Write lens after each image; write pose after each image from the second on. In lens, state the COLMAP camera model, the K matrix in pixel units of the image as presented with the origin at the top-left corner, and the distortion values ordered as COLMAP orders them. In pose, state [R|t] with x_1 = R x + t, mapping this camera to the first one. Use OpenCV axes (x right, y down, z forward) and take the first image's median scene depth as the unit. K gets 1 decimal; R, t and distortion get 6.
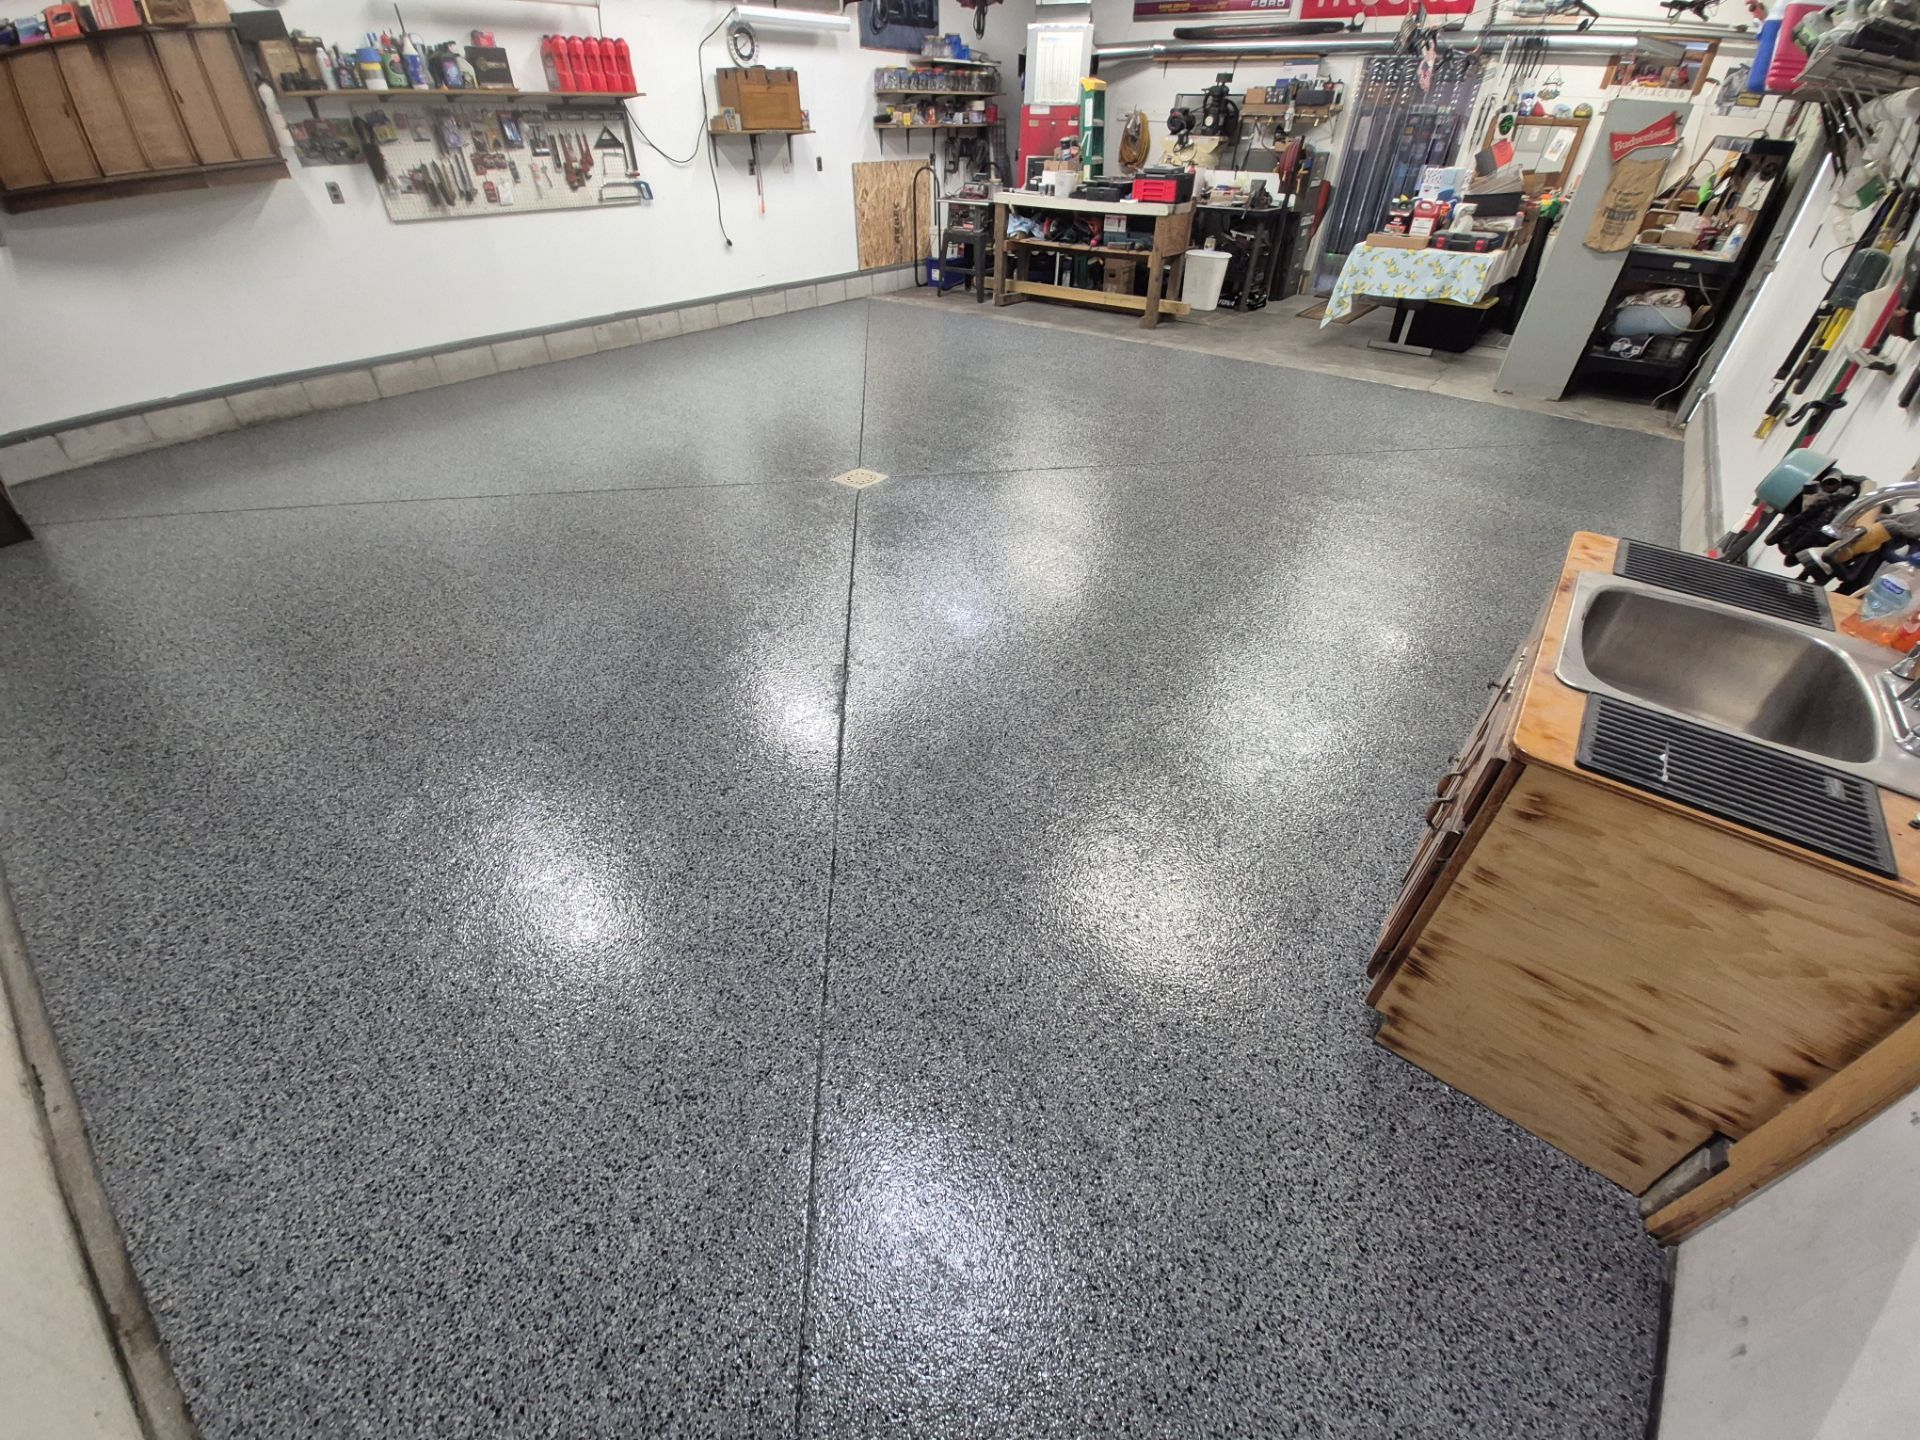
lens RADIAL K [[752.3, 0, 960.6], [0, 752.3, 714.7], [0, 0, 1]] dist [-0.002134, -0.009883]
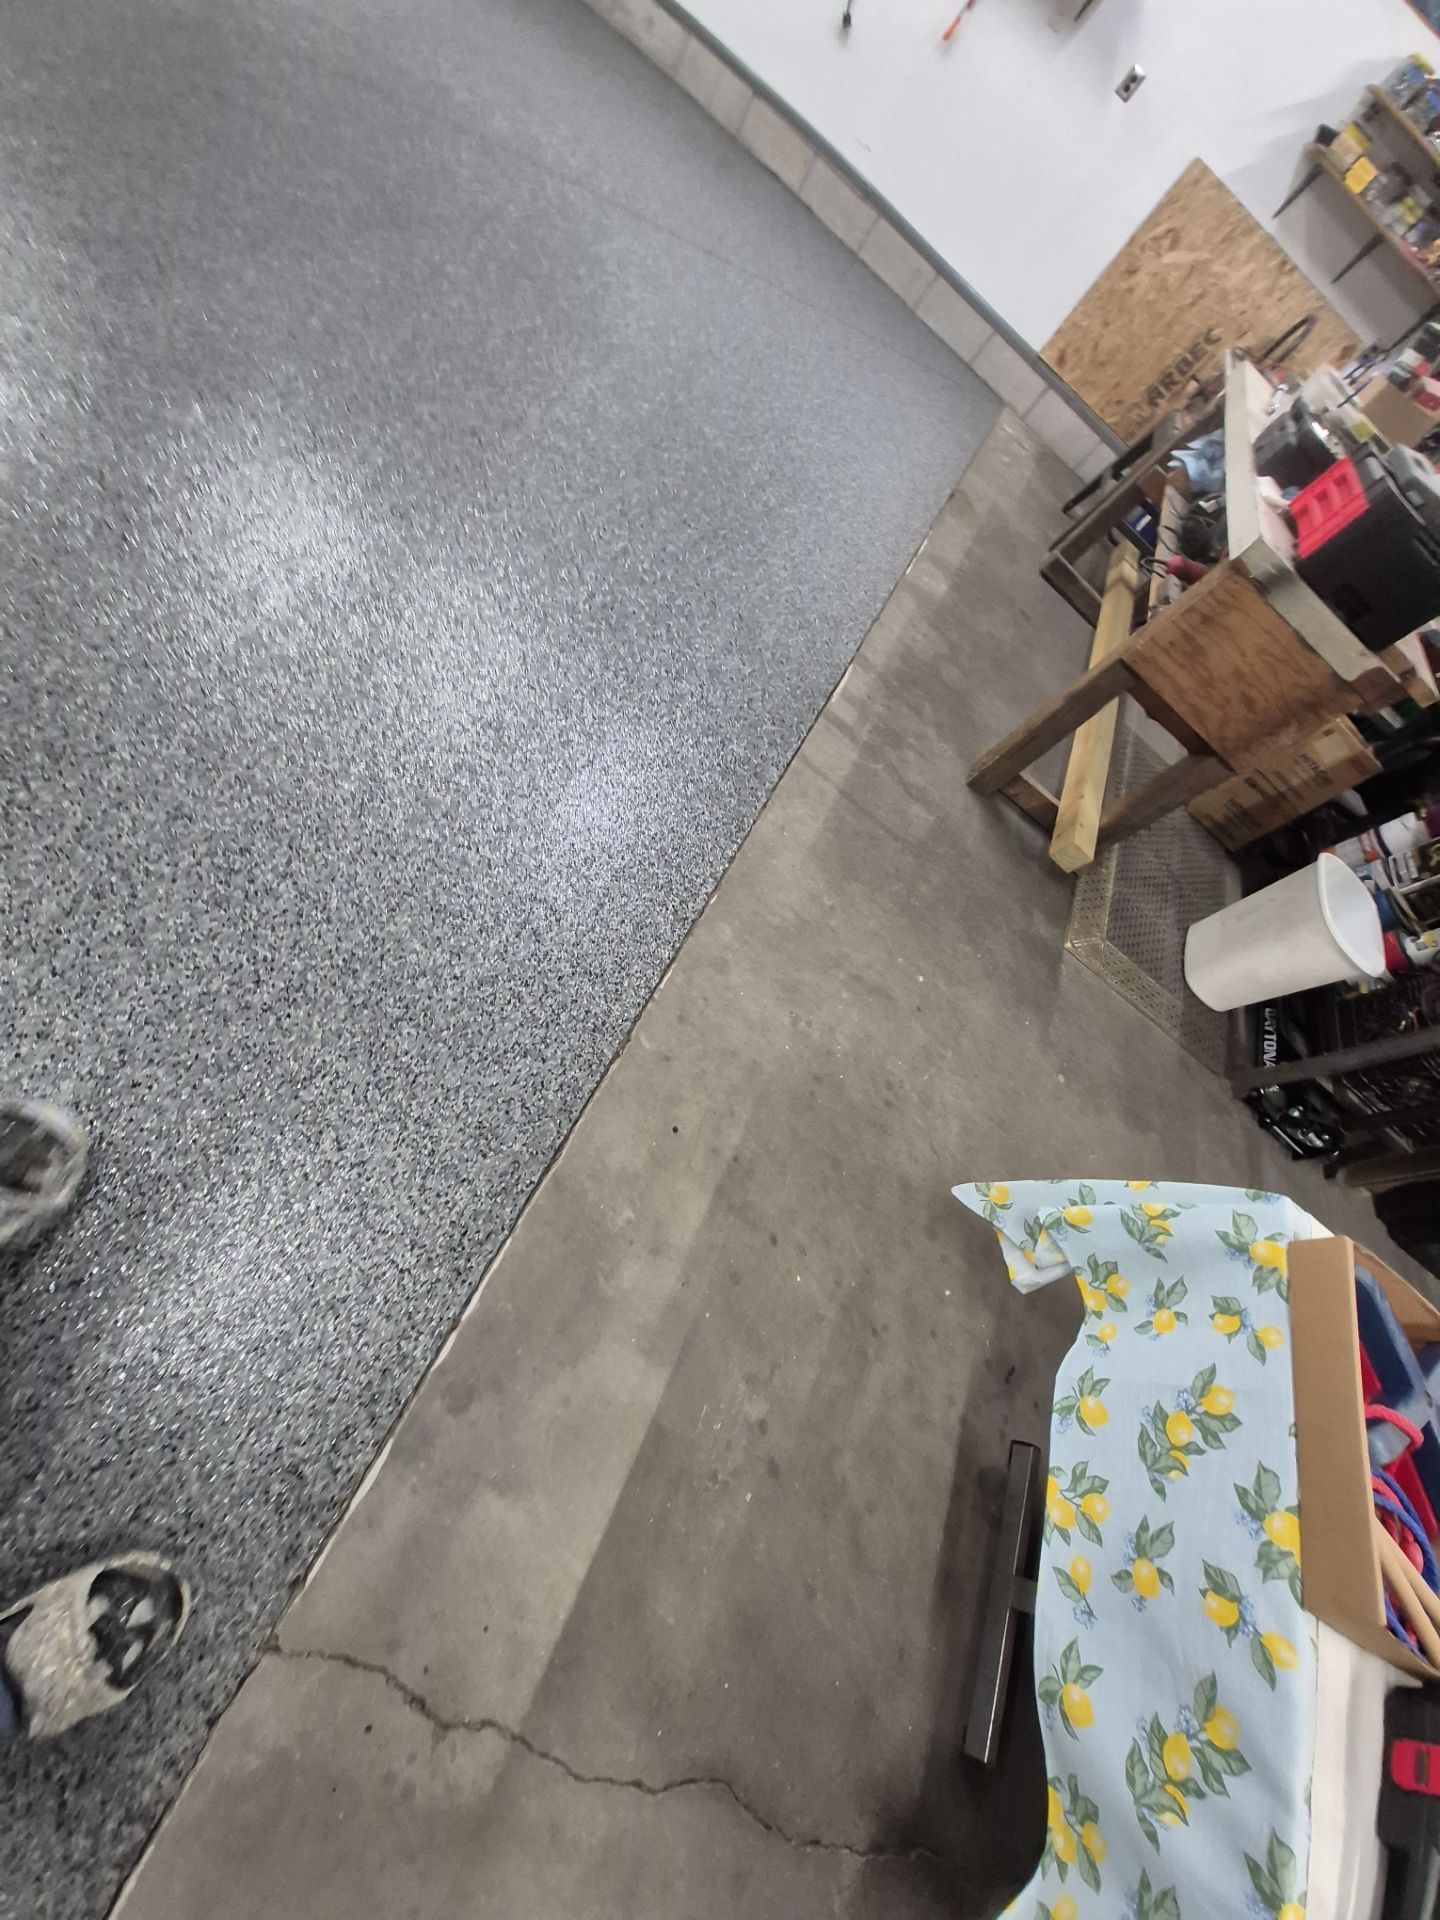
lens RADIAL K [[768.3, 0, 710.9], [0, 768.3, 968.7], [0, 0, 1]] dist [-0.016983, -0.003957]
pose [[0.183477, 0.921286, -0.342883, 0.479062], [-0.908781, 0.291946, 0.298134, -0.532871], [0.374770, 0.256905, 0.890813, 0.720409]]
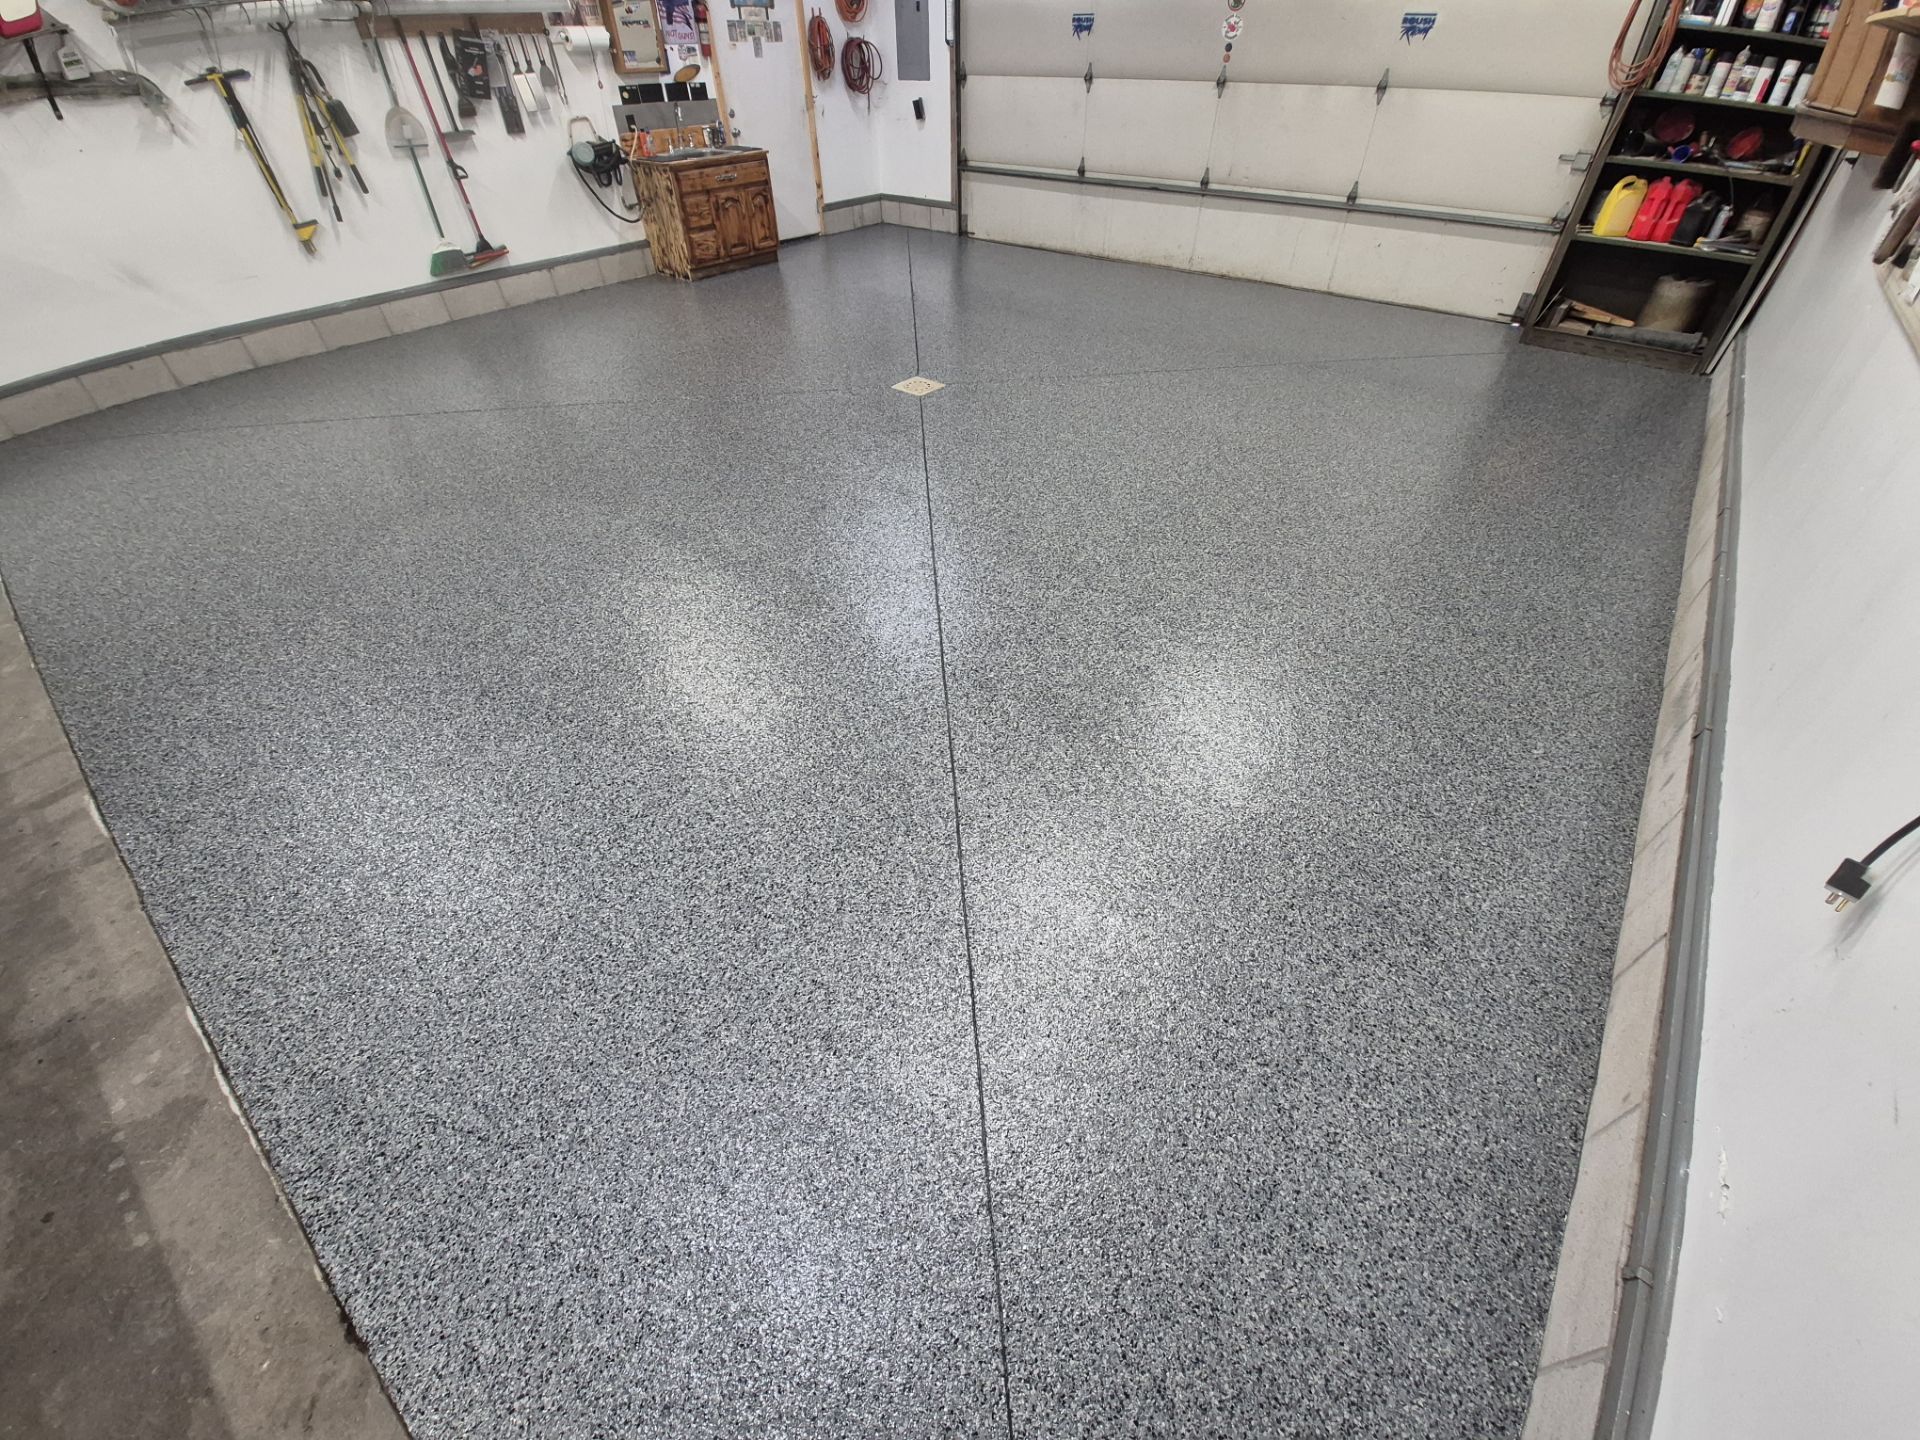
lens RADIAL K [[749.6, 0, 960.2], [0, 749.6, 716.3], [0, 0, 1]] dist [0.000452, -0.011154]
pose [[-0.999980, -0.002797, 0.005634, -0.129405], [0.005118, 0.158867, 0.987287, -0.827797], [-0.003657, 0.987296, -0.158849, 1.049589]]
